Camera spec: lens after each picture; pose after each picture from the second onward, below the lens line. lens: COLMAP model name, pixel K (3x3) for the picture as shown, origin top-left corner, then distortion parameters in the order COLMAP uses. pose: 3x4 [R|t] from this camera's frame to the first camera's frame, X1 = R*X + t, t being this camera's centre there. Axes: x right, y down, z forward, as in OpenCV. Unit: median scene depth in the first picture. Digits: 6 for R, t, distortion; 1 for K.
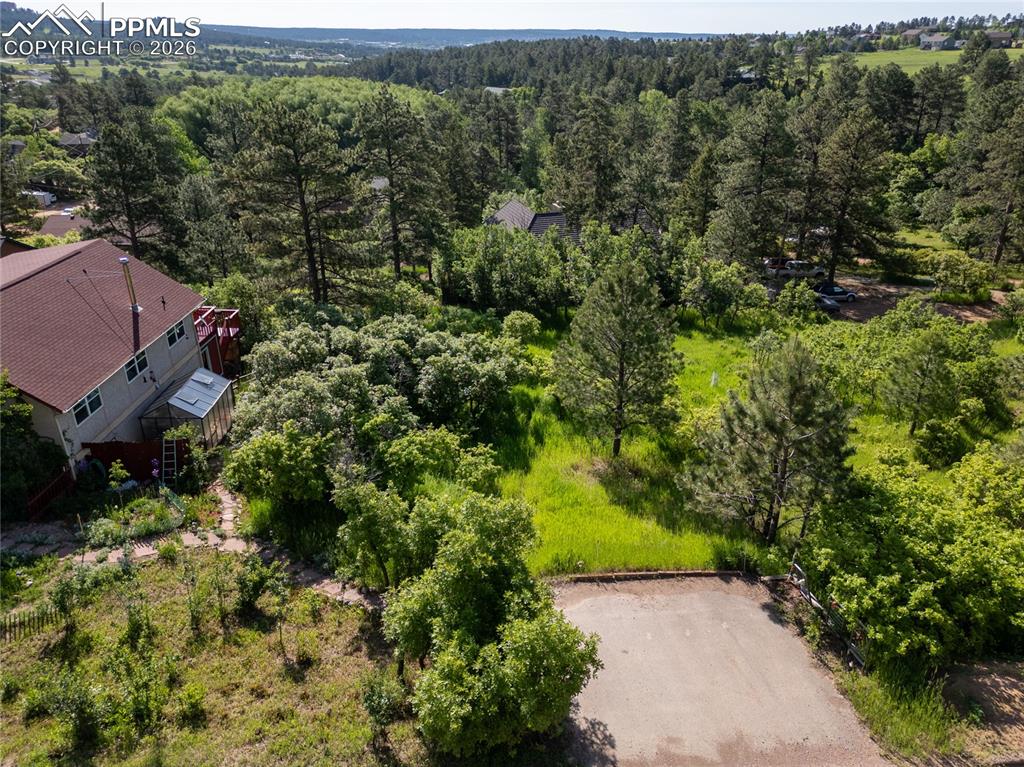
lens RADIAL K [[720.2, 0, 513.0], [0, 720.2, 383.7], [0, 0, 1]] dist [0.060239, -0.049405]
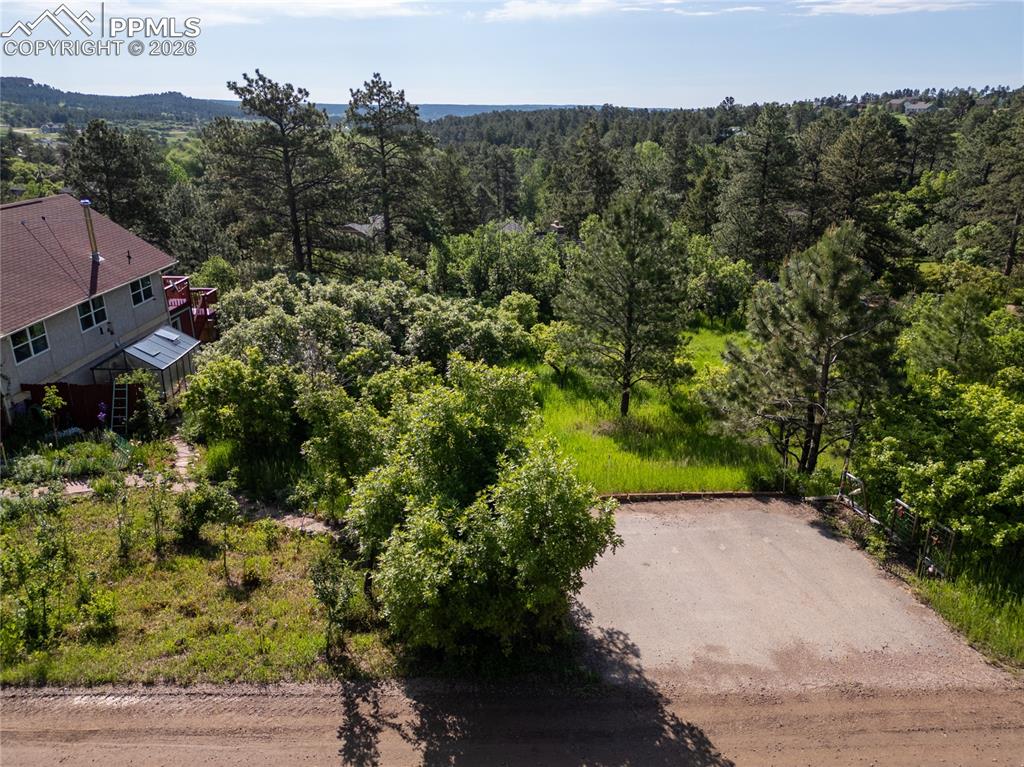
lens RADIAL K [[720.2, 0, 513.0], [0, 720.2, 383.7], [0, 0, 1]] dist [0.060239, -0.049405]
pose [[0.999997, -0.001174, 0.002273, 0.002060], [0.001367, 0.996235, -0.086685, 0.128823], [-0.002163, 0.086688, 0.996233, 0.096195]]
